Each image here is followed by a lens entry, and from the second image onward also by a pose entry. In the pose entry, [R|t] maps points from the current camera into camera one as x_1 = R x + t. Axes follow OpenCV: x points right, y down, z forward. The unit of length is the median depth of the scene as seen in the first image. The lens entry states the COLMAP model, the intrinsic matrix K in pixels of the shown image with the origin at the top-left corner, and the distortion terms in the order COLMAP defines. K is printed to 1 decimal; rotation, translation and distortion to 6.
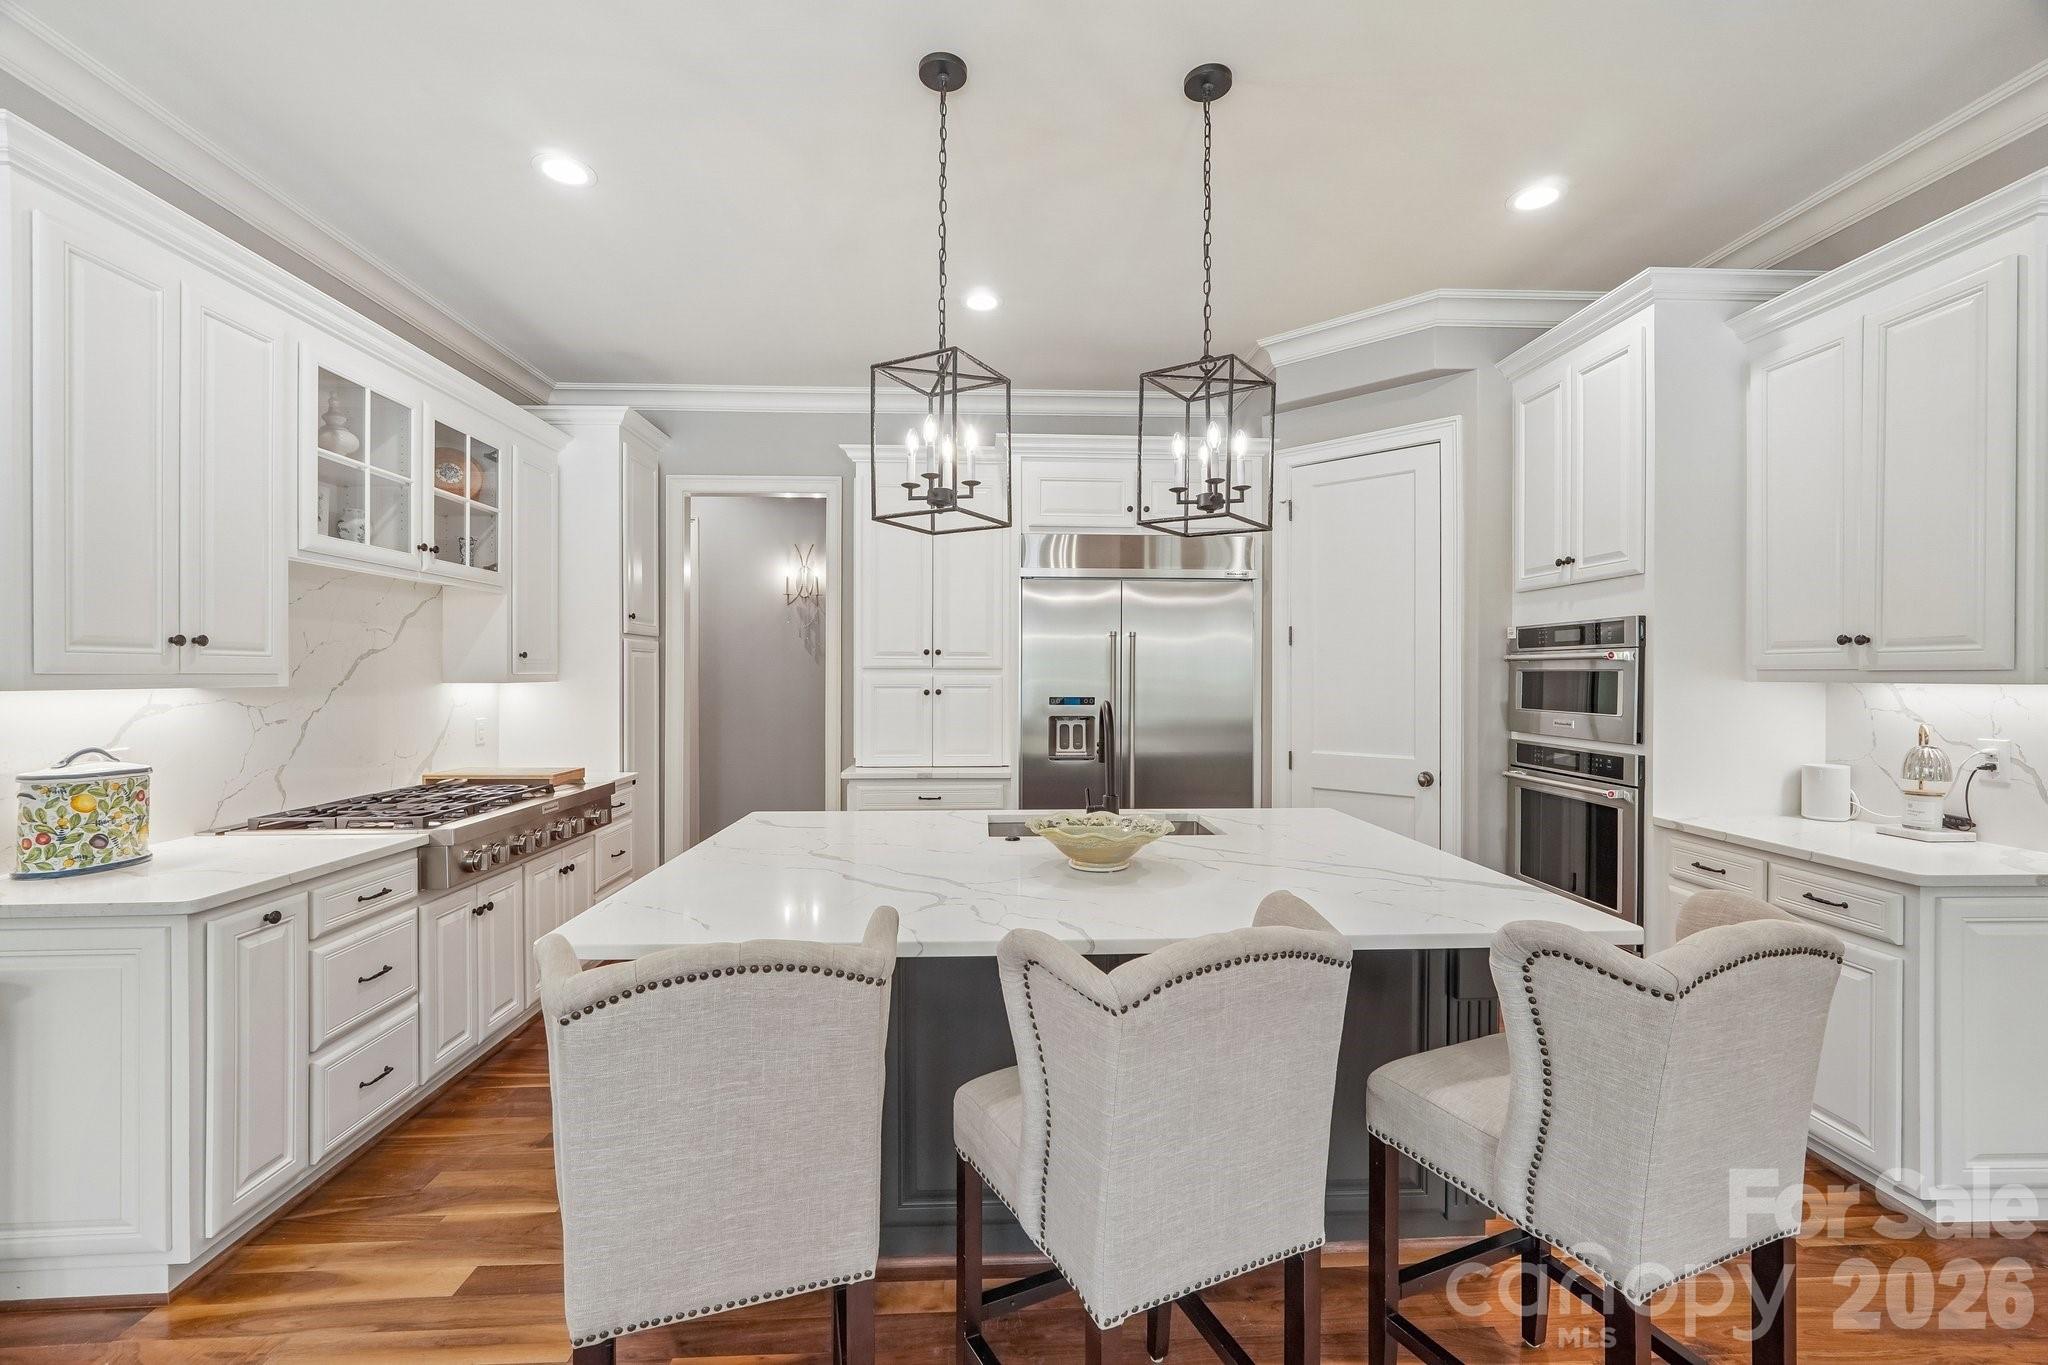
lens RADIAL K [[866.3, 0, 1029.1], [0, 866.3, 683.6], [0, 0, 1]] dist [-0.009159, 0.003699]
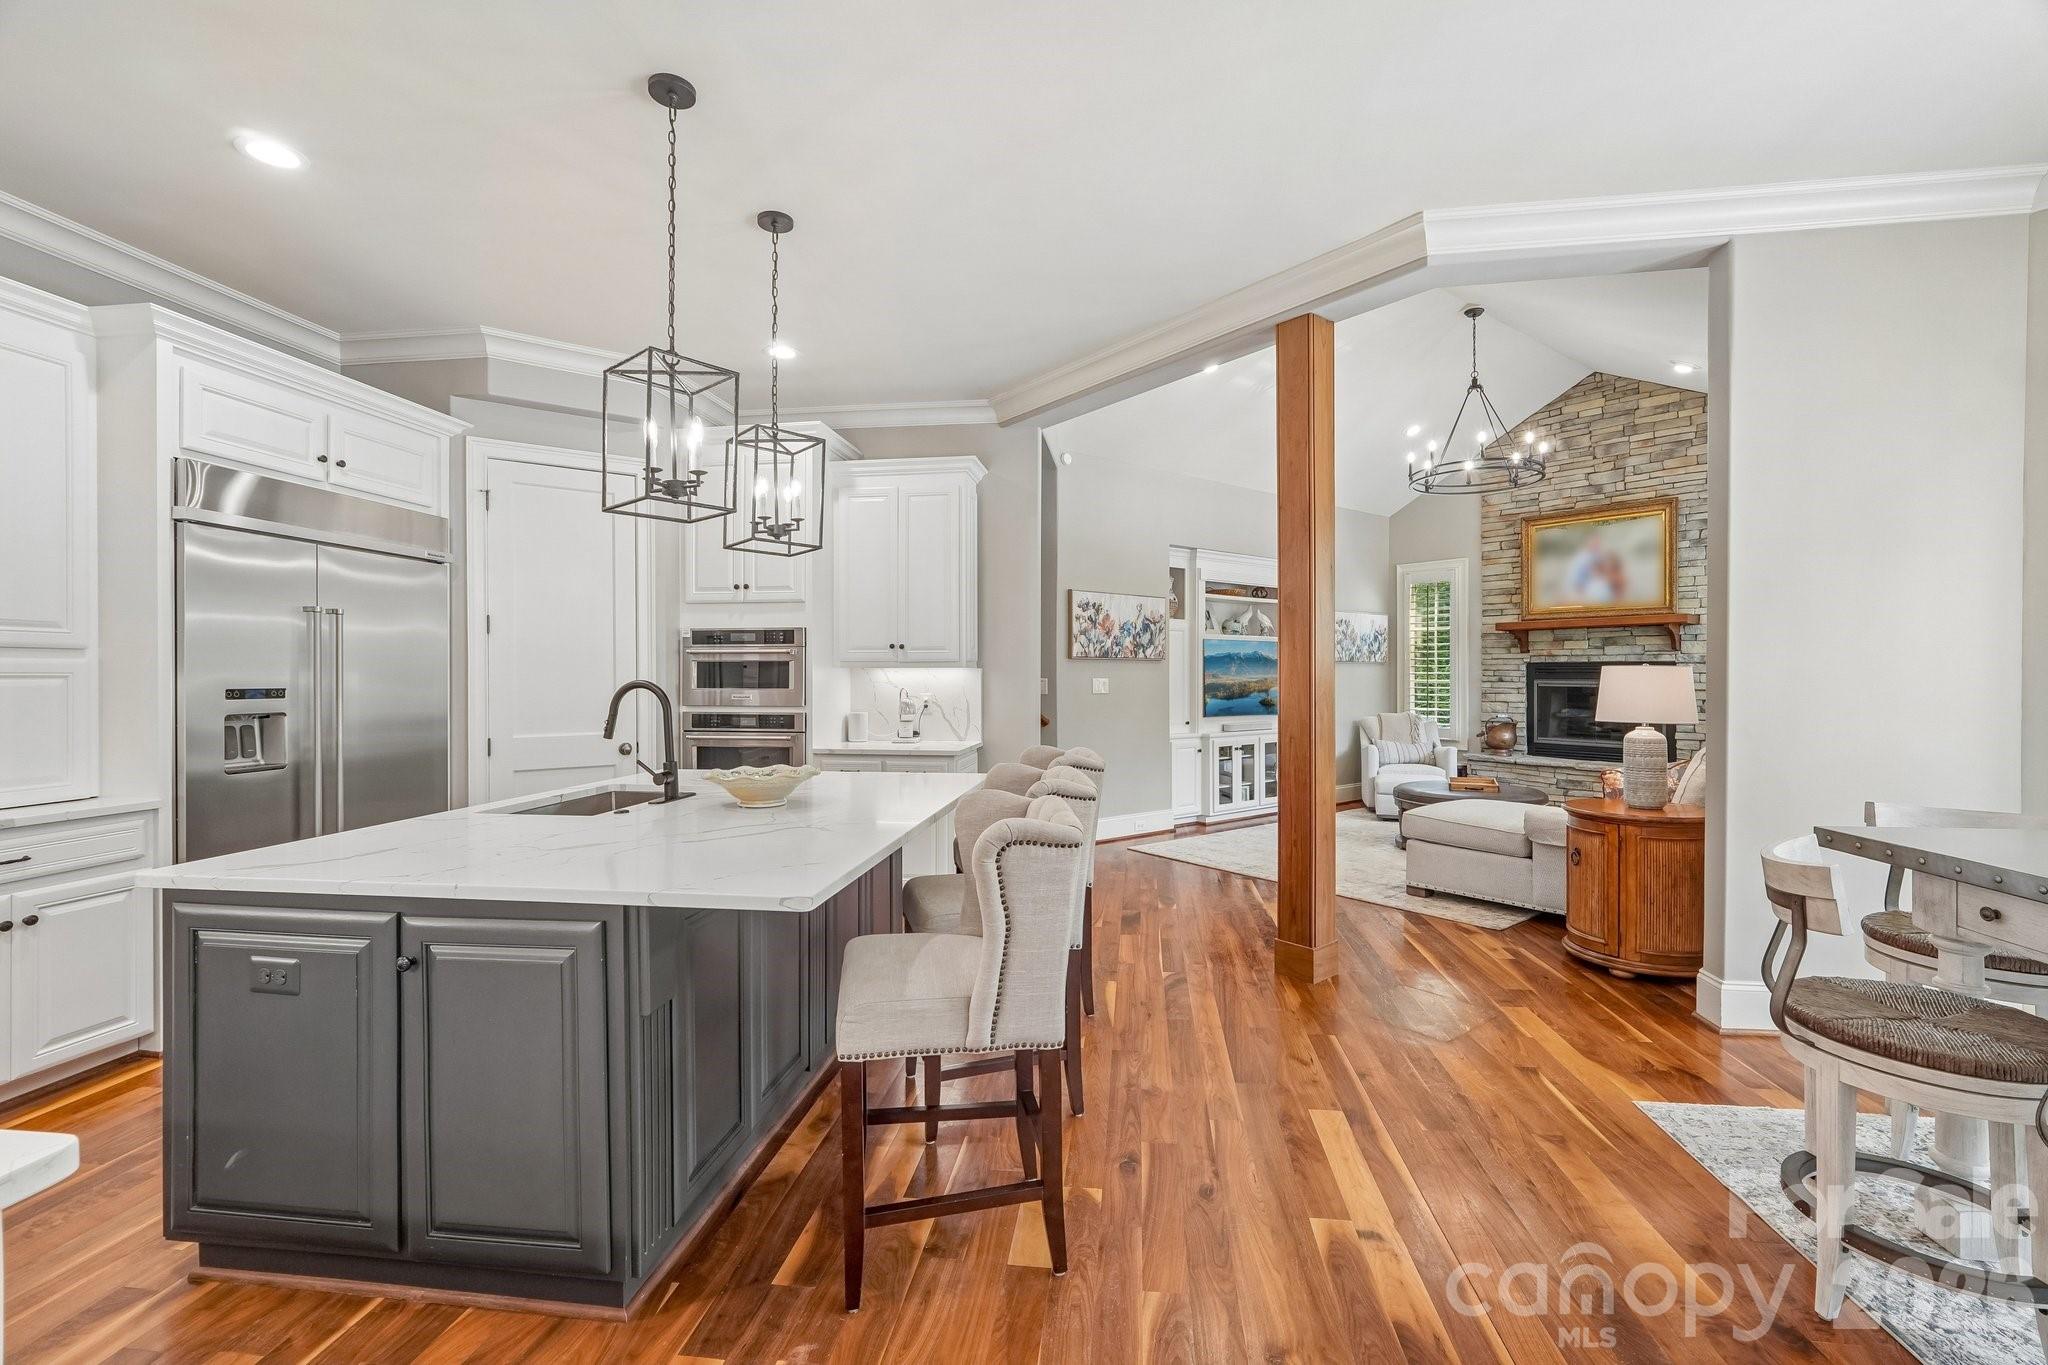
lens RADIAL K [[866.3, 0, 1033.0], [0, 866.3, 677.6], [0, 0, 1]] dist [-0.009159, 0.003699]
pose [[0.179693, -0.005083, 0.983710, -0.711155], [0.011399, 0.999930, 0.003085, 0.013986], [-0.983657, 0.010659, 0.179739, 0.239800]]
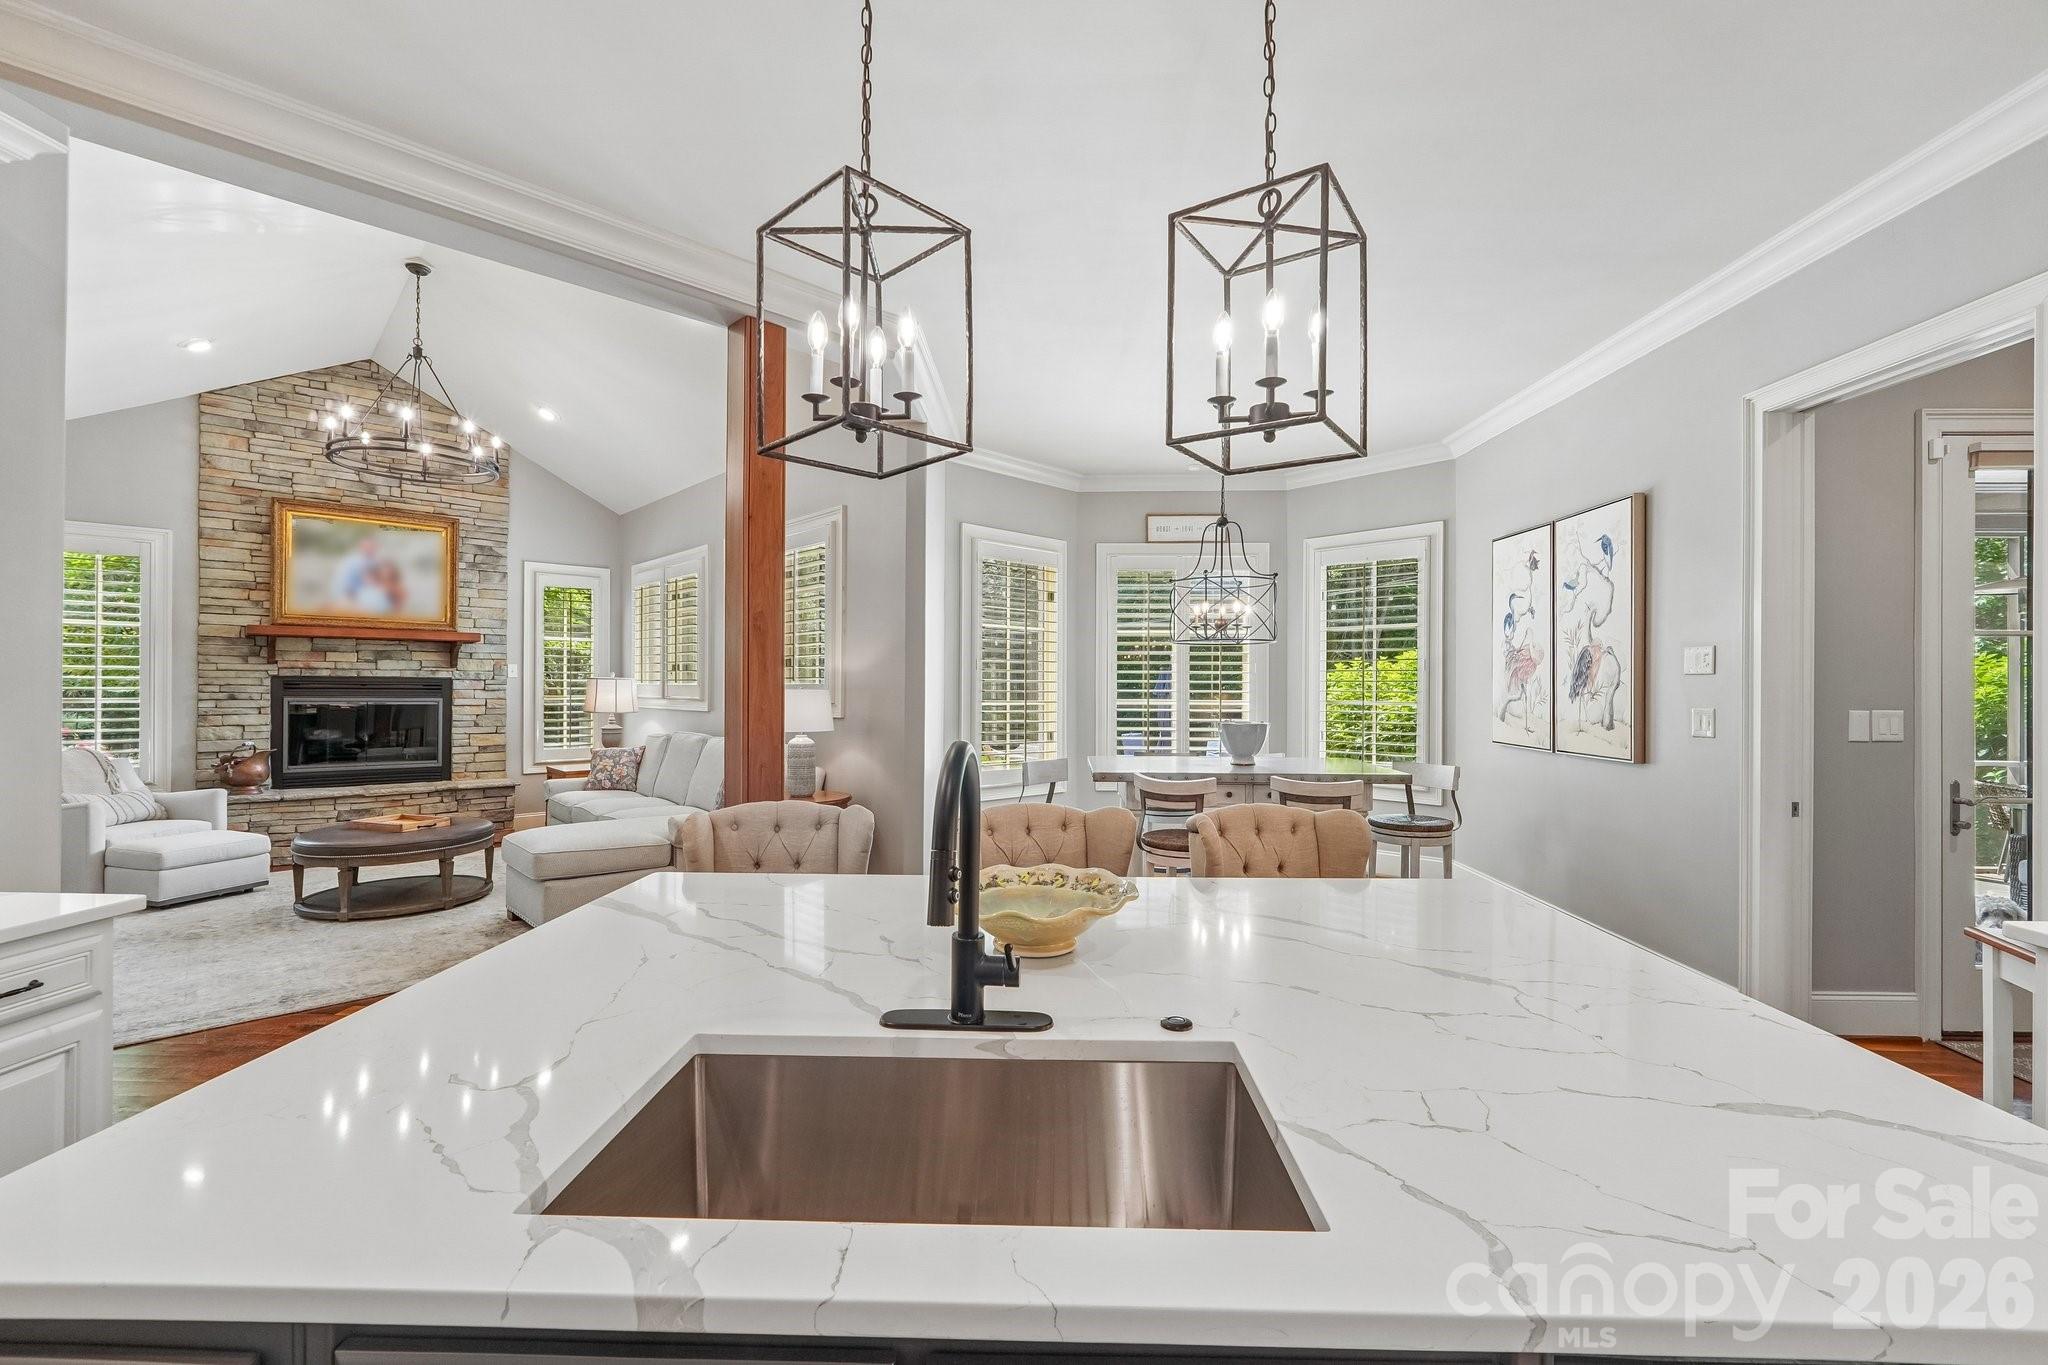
lens RADIAL K [[866.3, 0, 1020.2], [0, 866.3, 684.1], [0, 0, 1]] dist [-0.009159, 0.003699]
pose [[-0.995626, -0.006290, 0.093218, 0.025875], [-0.005720, 0.999963, 0.006381, -0.008059], [-0.093255, 0.005820, -0.995625, 1.096517]]
